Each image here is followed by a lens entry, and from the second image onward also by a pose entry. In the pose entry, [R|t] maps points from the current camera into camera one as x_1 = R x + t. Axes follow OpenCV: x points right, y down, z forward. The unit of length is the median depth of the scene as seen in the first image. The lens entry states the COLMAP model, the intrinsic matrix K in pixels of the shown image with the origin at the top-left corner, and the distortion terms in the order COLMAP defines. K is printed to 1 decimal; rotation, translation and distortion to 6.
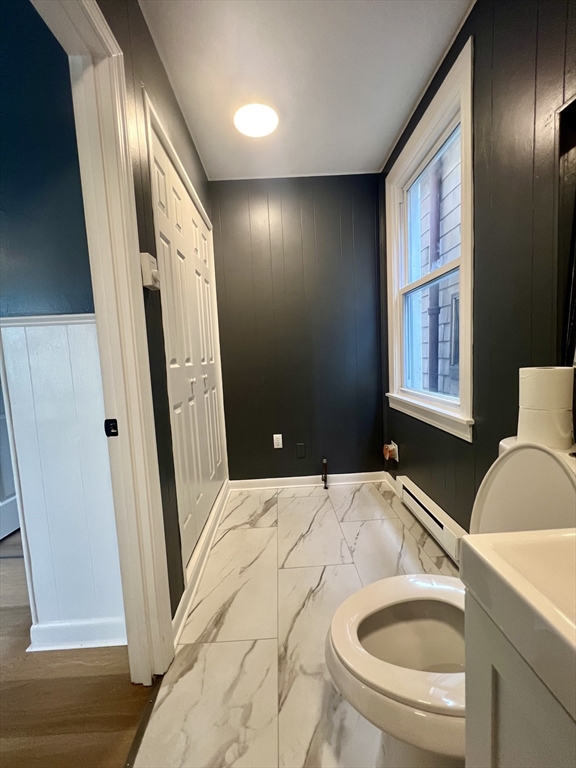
lens RADIAL K [[310.2, 0, 291.2], [0, 310.2, 382.6], [0, 0, 1]] dist [-0.002898, 0.000894]
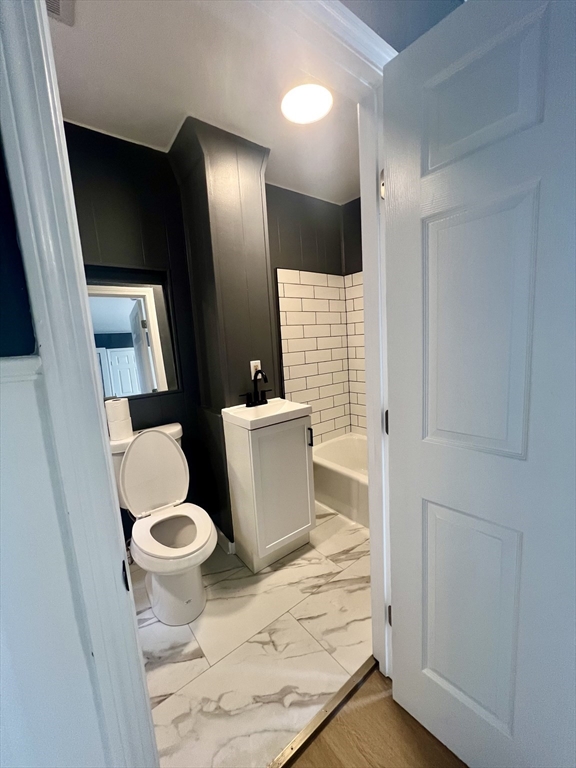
lens RADIAL K [[310.2, 0, 286.6], [0, 310.2, 383.3], [0, 0, 1]] dist [-0.002898, 0.000894]
pose [[-0.576455, -0.027694, 0.816659, -1.285397], [0.168032, 0.974048, 0.151641, -0.223727], [-0.799665, 0.224639, -0.556842, 1.080557]]
